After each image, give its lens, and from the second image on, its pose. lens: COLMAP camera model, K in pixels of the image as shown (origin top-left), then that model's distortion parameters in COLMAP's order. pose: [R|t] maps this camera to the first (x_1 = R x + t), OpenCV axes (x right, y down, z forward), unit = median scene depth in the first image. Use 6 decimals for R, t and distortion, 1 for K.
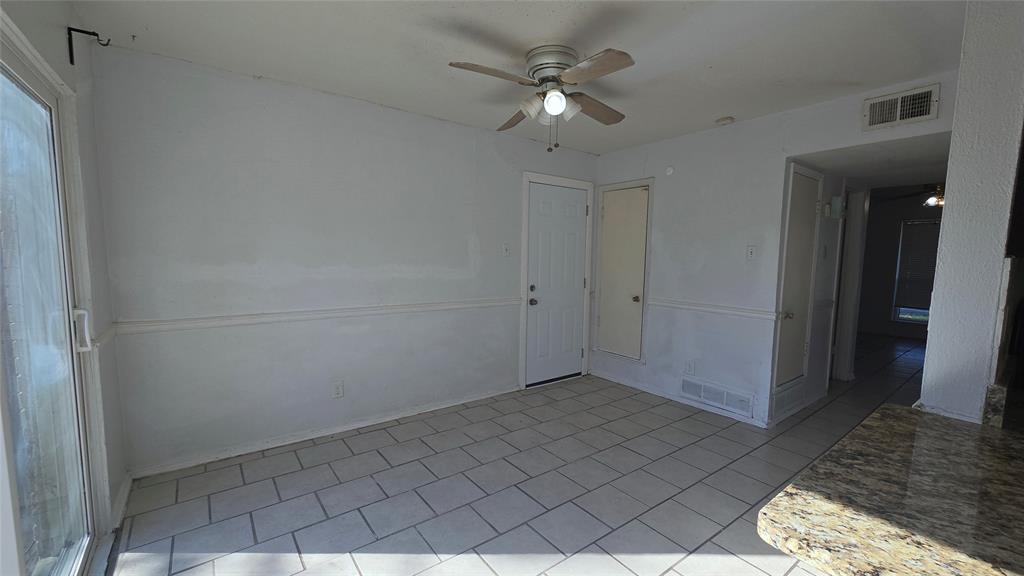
lens RADIAL K [[411.1, 0, 515.3], [0, 411.1, 291.5], [0, 0, 1]] dist [-0.006179, 0.000172]
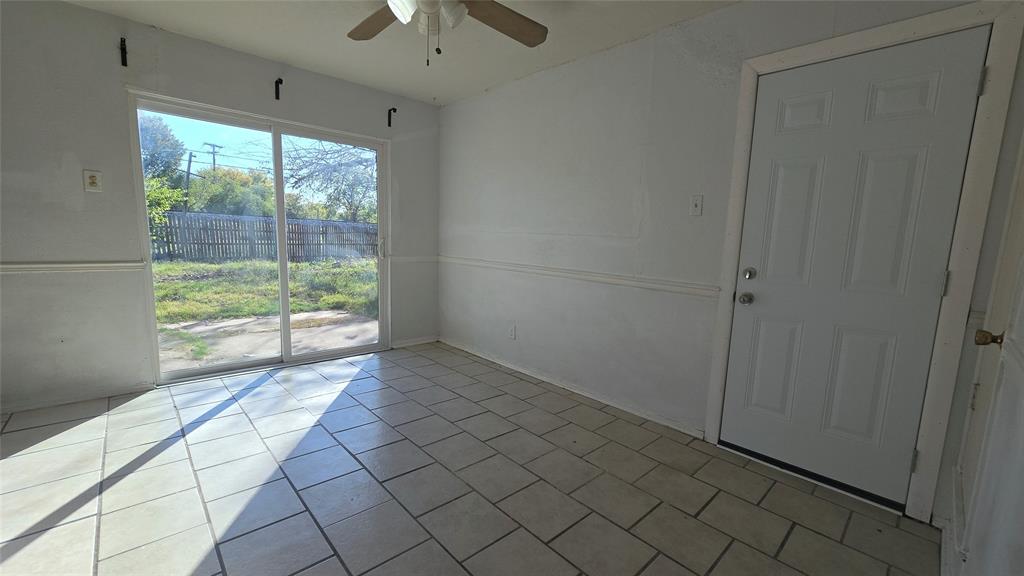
lens RADIAL K [[411.1, 0, 515.9], [0, 411.1, 290.1], [0, 0, 1]] dist [-0.006179, 0.000172]
pose [[0.123539, 0.117281, -0.985385, 0.793836], [-0.129250, 0.986434, 0.101202, -0.001980], [0.983887, 0.114858, 0.137021, 0.913793]]
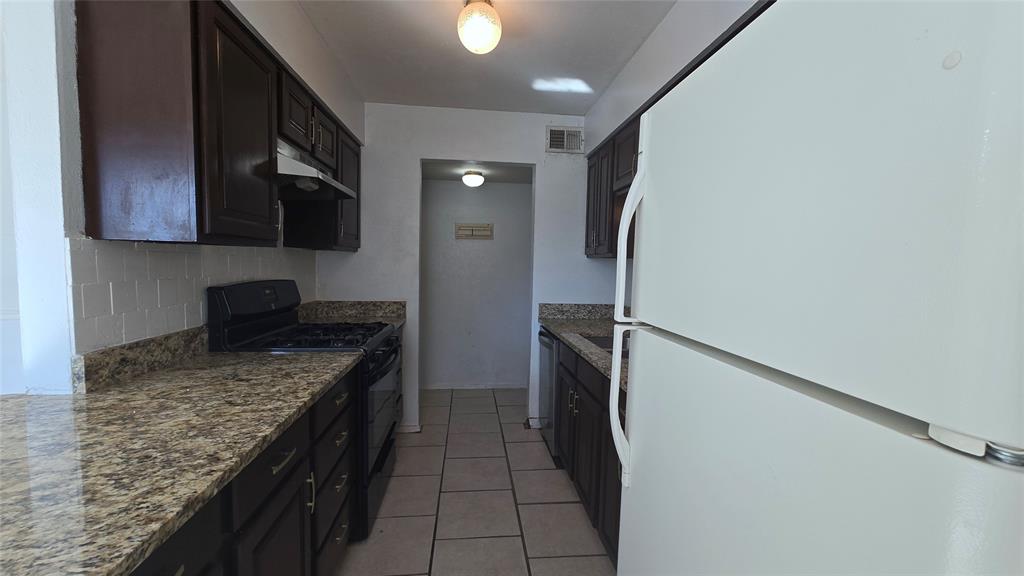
lens RADIAL K [[411.1, 0, 521.9], [0, 411.1, 295.4], [0, 0, 1]] dist [-0.006179, 0.000172]
pose [[0.474936, -0.066572, 0.877498, 0.519022], [0.062633, 0.997163, 0.041752, 0.064635], [-0.877788, 0.035131, 0.477759, -0.365457]]
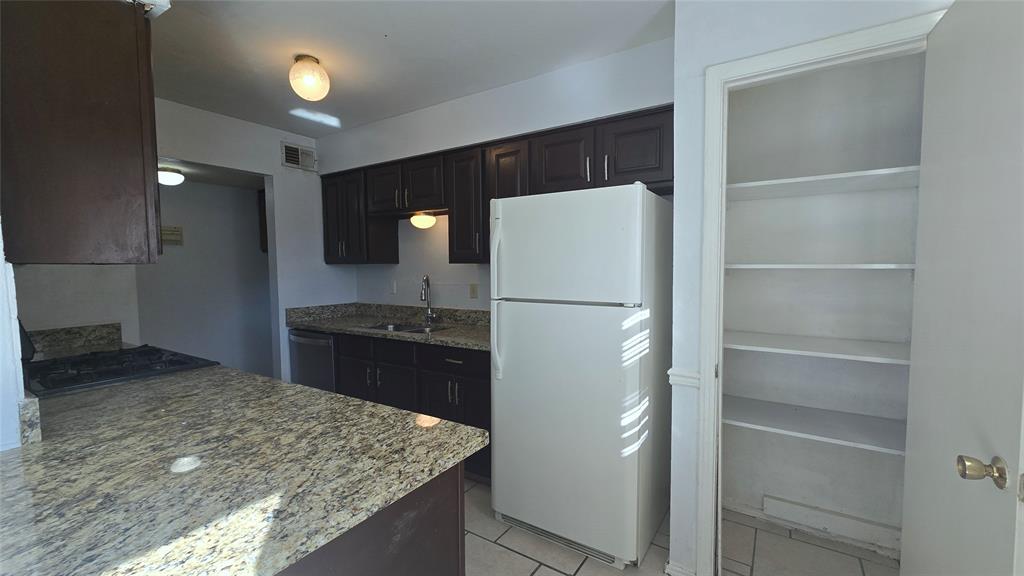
lens RADIAL K [[411.1, 0, 513.7], [0, 411.1, 292.9], [0, 0, 1]] dist [-0.006179, 0.000172]
pose [[-0.366679, -0.067021, 0.927930, -0.051192], [0.089332, 0.990257, 0.106823, -0.007503], [-0.926049, 0.122064, -0.357119, 0.175562]]
